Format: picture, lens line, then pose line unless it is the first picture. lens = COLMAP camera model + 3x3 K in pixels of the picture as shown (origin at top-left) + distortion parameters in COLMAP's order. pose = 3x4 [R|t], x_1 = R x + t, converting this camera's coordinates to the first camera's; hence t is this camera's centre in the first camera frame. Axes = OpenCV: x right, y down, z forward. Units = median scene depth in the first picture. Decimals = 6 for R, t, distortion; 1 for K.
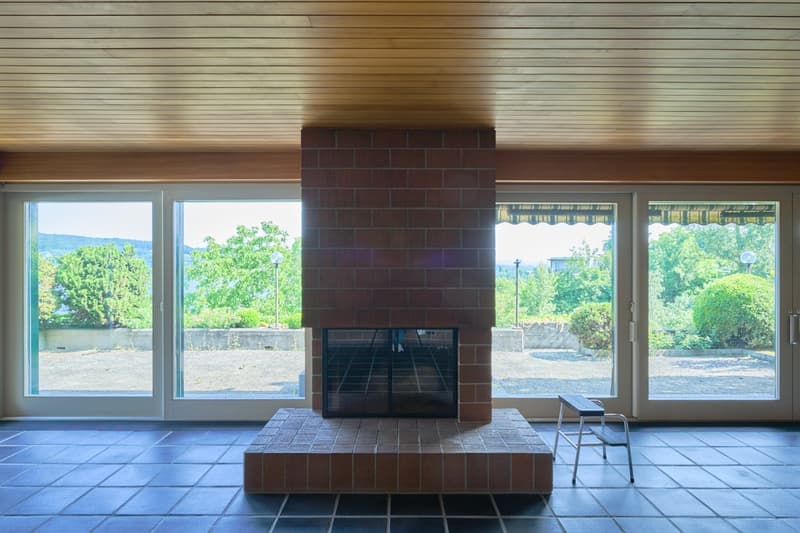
lens RADIAL K [[431.3, 0, 395.2], [0, 431.3, 263.4], [0, 0, 1]] dist [0.024580, 0.002105]
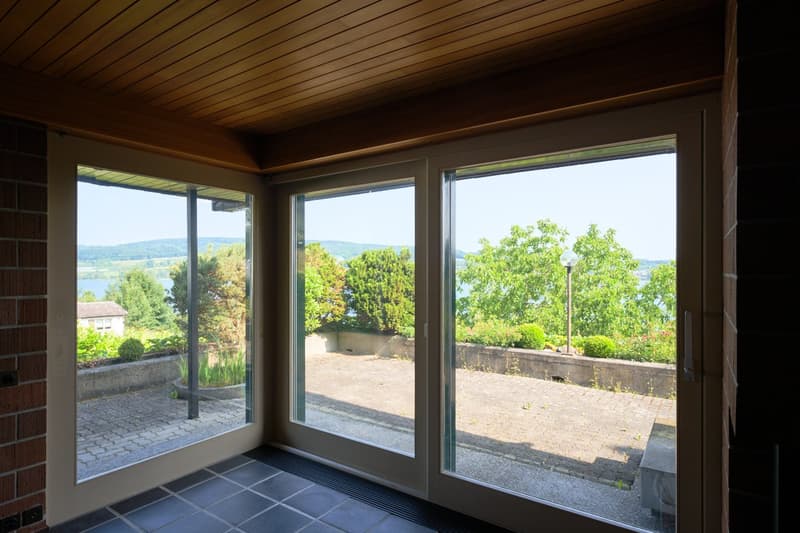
lens RADIAL K [[440.3, 0, 396.8], [0, 440.3, 268.1], [0, 0, 1]] dist [0.005859, 0.000105]
pose [[0.828942, 0.000808, -0.559333, -0.095786], [-0.000104, 0.999999, 0.001291, 0.000935], [0.559334, -0.001012, 0.828942, 0.205560]]
